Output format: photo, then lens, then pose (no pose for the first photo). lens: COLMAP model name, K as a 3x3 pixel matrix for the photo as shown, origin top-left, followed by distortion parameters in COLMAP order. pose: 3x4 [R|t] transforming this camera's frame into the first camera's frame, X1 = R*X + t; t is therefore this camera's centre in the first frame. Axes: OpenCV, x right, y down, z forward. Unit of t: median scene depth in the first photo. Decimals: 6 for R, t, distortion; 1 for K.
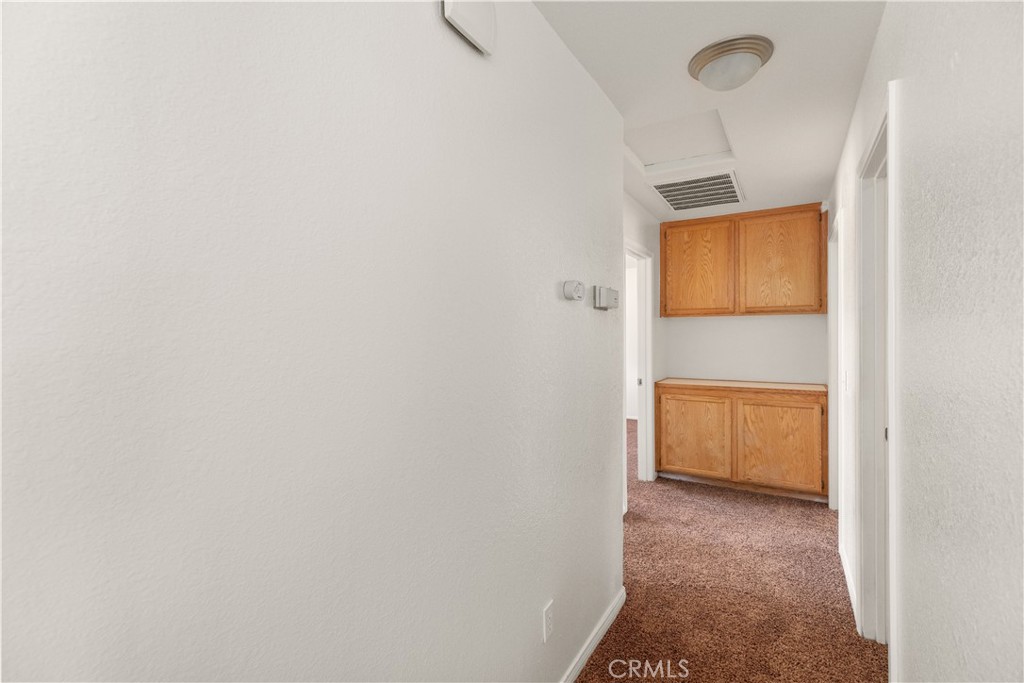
lens RADIAL K [[454.1, 0, 509.2], [0, 454.1, 338.1], [0, 0, 1]] dist [0.005532, -0.001029]
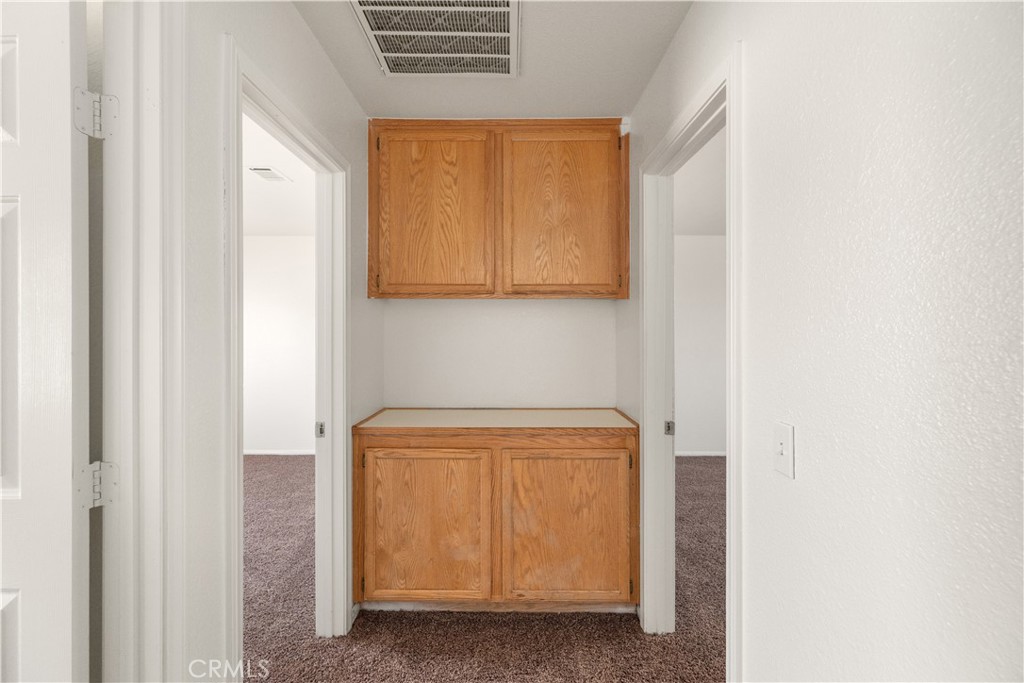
lens RADIAL K [[454.1, 0, 509.4], [0, 454.1, 331.2], [0, 0, 1]] dist [0.005532, -0.001029]
pose [[0.852400, 0.005477, 0.522861, 0.217569], [-0.002481, 0.999976, -0.006431, -0.004283], [-0.522884, 0.004185, 0.852394, 0.514481]]
